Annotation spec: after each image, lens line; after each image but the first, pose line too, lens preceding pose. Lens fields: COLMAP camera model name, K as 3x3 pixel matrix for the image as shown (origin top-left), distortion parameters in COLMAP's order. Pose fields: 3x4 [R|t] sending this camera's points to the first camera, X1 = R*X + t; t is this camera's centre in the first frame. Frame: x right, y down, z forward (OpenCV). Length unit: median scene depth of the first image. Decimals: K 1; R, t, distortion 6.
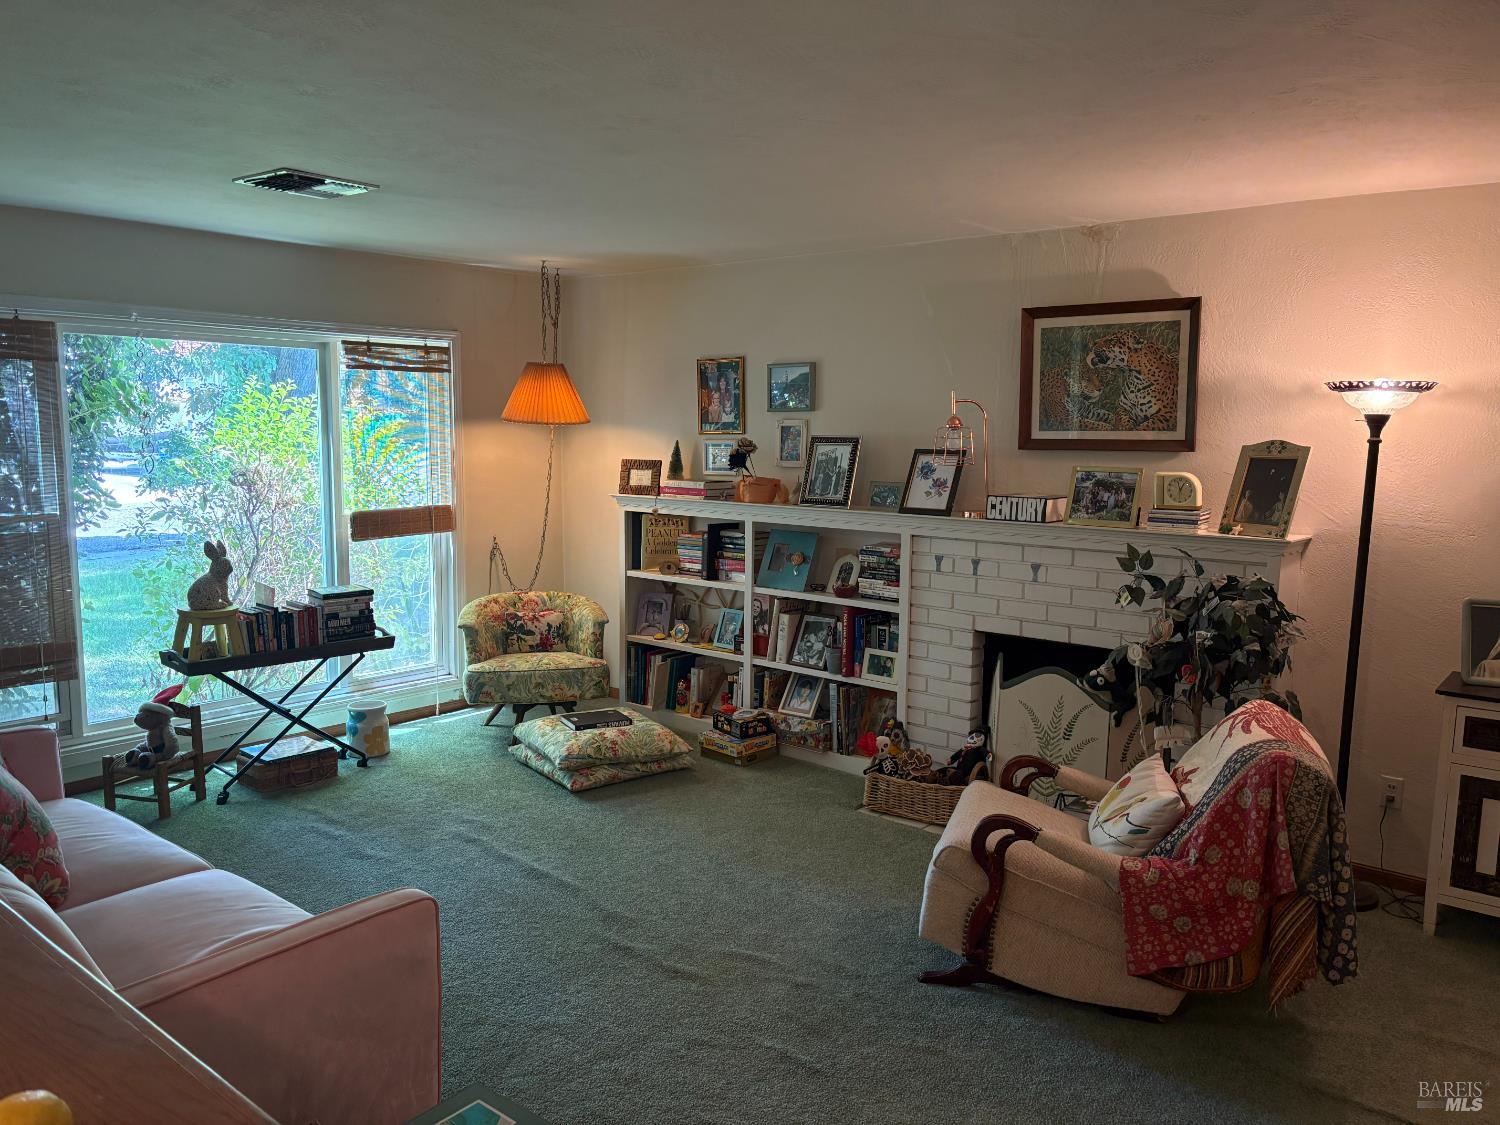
lens RADIAL K [[1132.3, 0, 745.4], [0, 1132.3, 591.7], [0, 0, 1]] dist [0.051279, -0.050552]
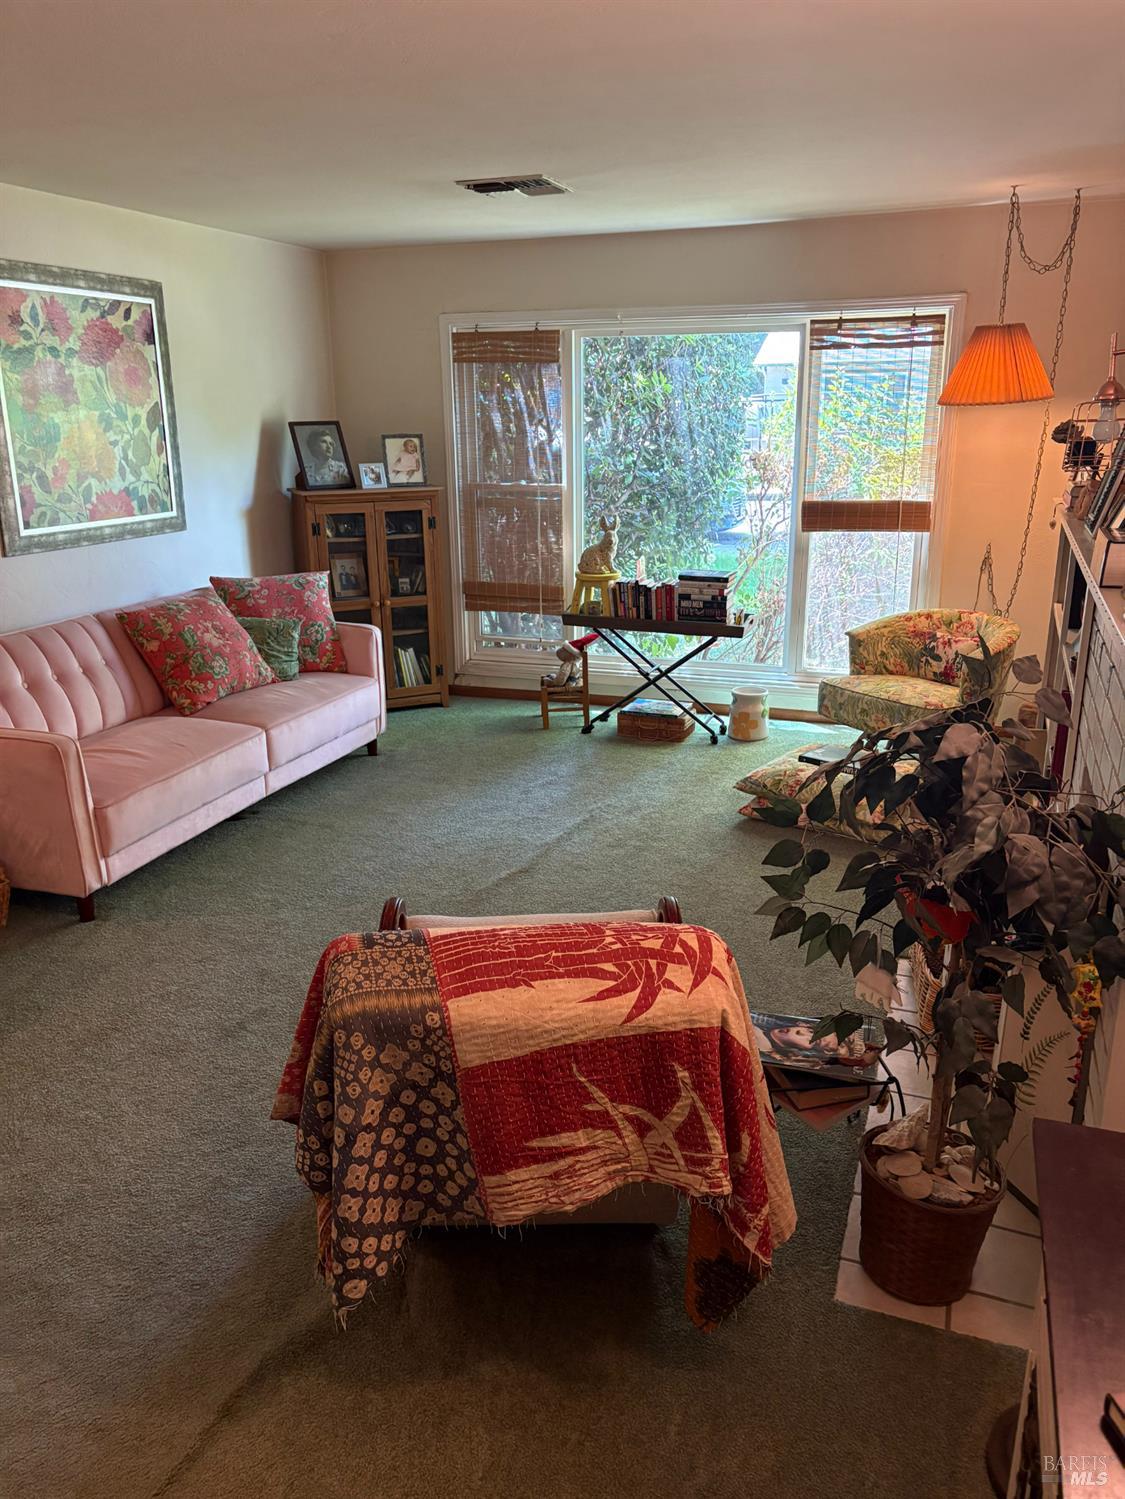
lens RADIAL K [[1131.6, 0, 584.5], [0, 1131.6, 778.4], [0, 0, 1]] dist [0.051279, -0.050552]
pose [[0.358305, 0.281407, -0.890184, 0.632582], [-0.122305, 0.959423, 0.254066, -0.077612], [0.925559, 0.017841, 0.378183, 0.521735]]
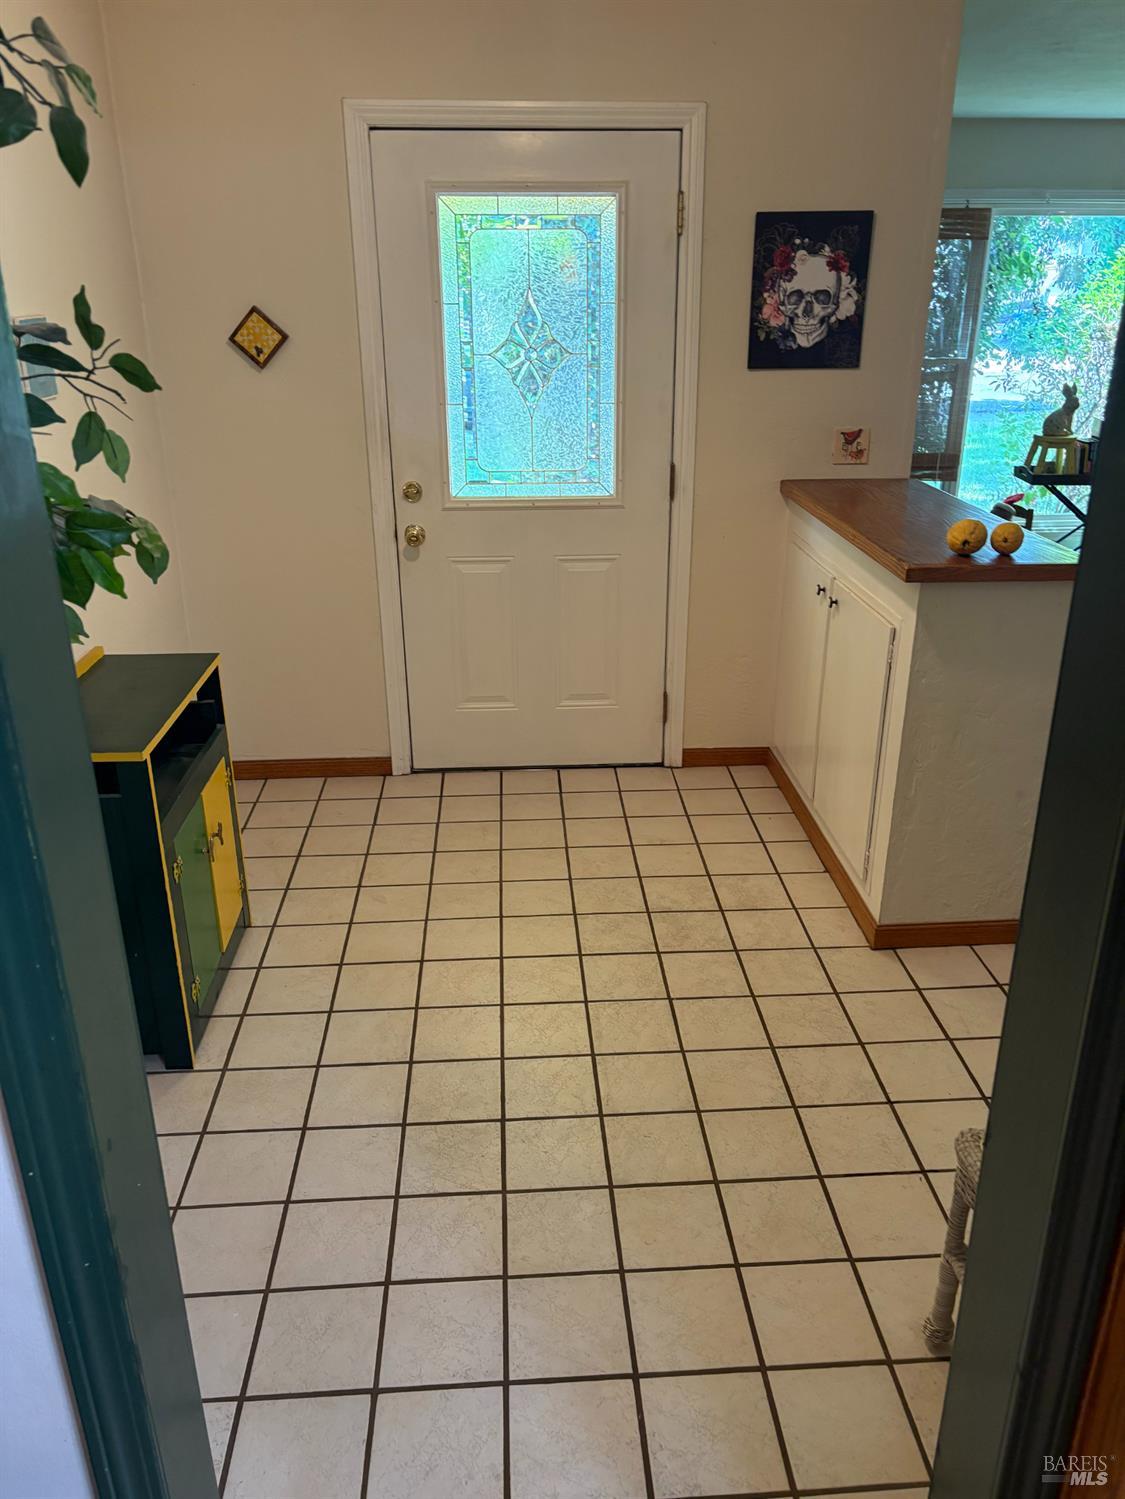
lens RADIAL K [[1131.6, 0, 576.7], [0, 1131.6, 753.4], [0, 0, 1]] dist [0.051279, -0.050552]
pose [[0.693107, 0.257869, -0.673131, 0.131400], [-0.093277, 0.958056, 0.270975, 0.058928], [0.714774, -0.125027, 0.688089, -0.352101]]
